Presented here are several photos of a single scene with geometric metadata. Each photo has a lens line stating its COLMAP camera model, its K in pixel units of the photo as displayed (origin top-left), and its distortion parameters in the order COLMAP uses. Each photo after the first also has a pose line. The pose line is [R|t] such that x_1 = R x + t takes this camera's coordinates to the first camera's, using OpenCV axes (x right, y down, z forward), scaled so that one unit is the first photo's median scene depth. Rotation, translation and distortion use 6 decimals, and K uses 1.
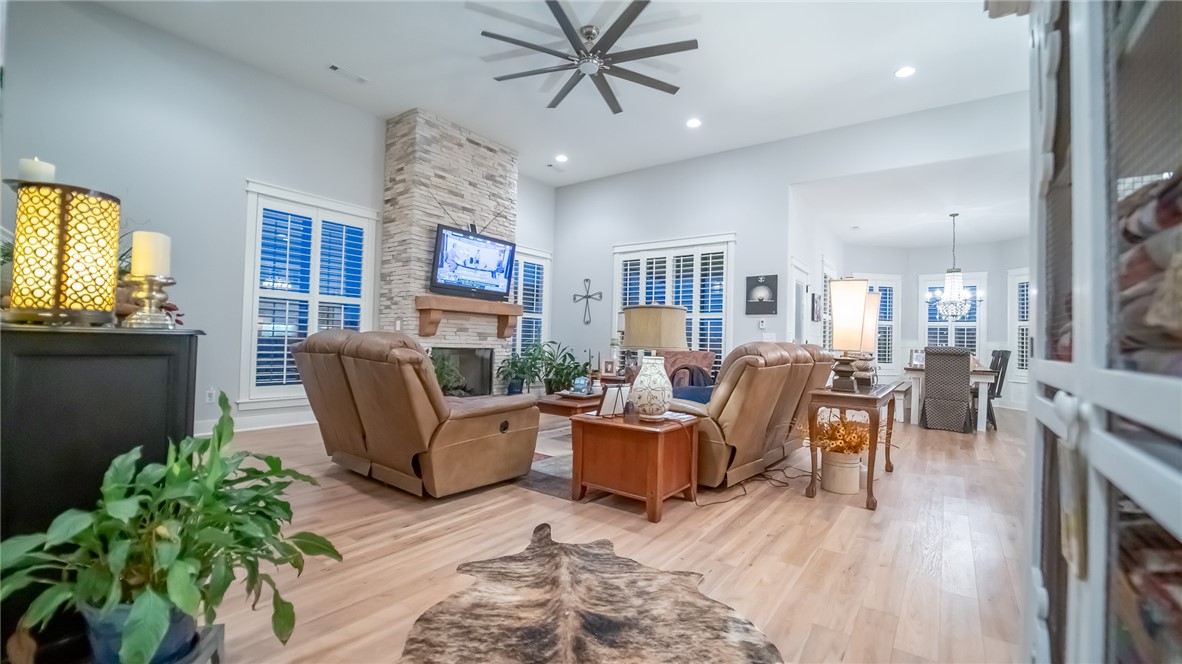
lens RADIAL K [[477.3, 0, 591.0], [0, 477.3, 332.0], [0, 0, 1]] dist [-0.023941, -0.000266]
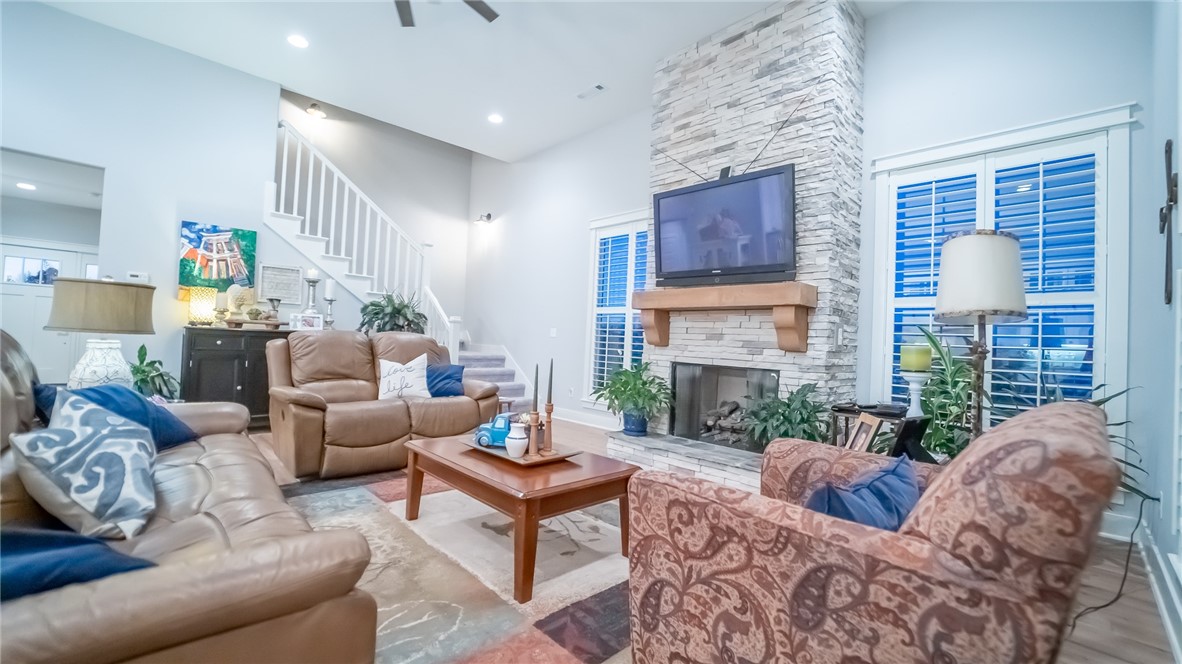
lens RADIAL K [[477.3, 0, 591.0], [0, 477.3, 332.0], [0, 0, 1]] dist [-0.023941, -0.000266]
pose [[-0.158253, -0.051600, -0.986049, 0.385463], [-0.027675, 0.998473, -0.047809, 0.023956], [0.987011, 0.019723, -0.159439, 0.935778]]
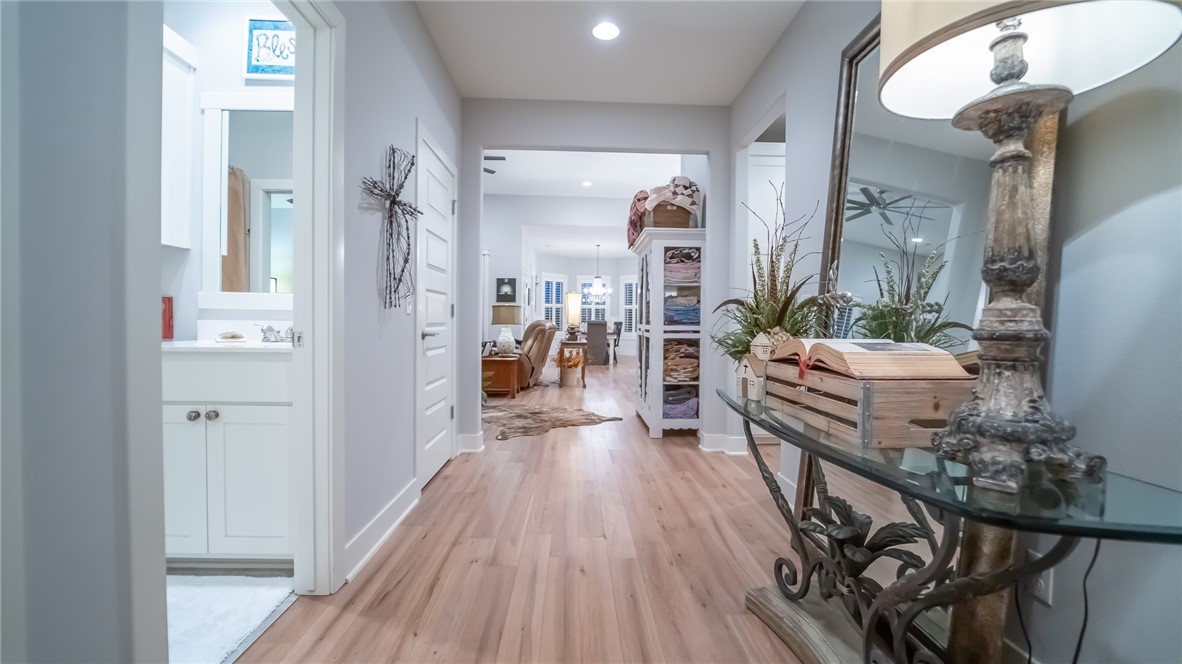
lens RADIAL K [[477.3, 0, 591.0], [0, 477.3, 332.0], [0, 0, 1]] dist [-0.023941, -0.000266]
pose [[0.775994, -0.031346, 0.629961, -0.451554], [-0.000856, 0.998711, 0.050748, -0.018692], [-0.630740, -0.039920, 0.774967, -0.450277]]
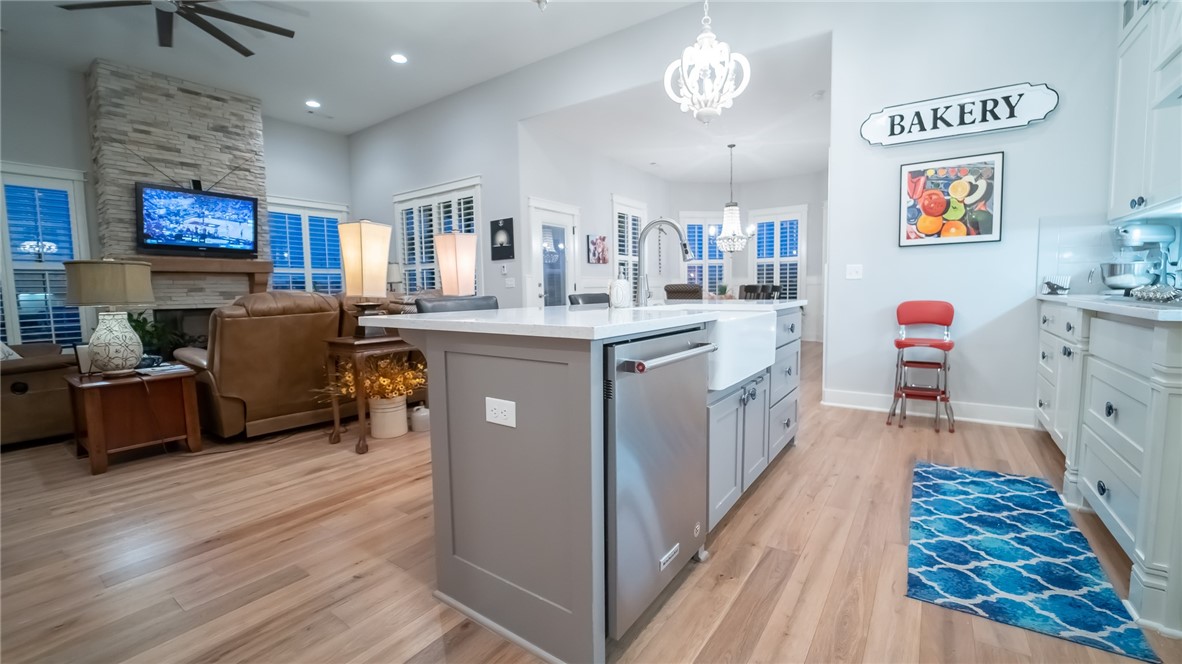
lens RADIAL K [[477.3, 0, 591.0], [0, 477.3, 332.0], [0, 0, 1]] dist [-0.023941, -0.000266]
pose [[0.998694, -0.047322, 0.019238, 0.522869], [0.045048, 0.993437, 0.105135, 0.016410], [-0.024087, -0.104131, 0.994272, 0.004467]]
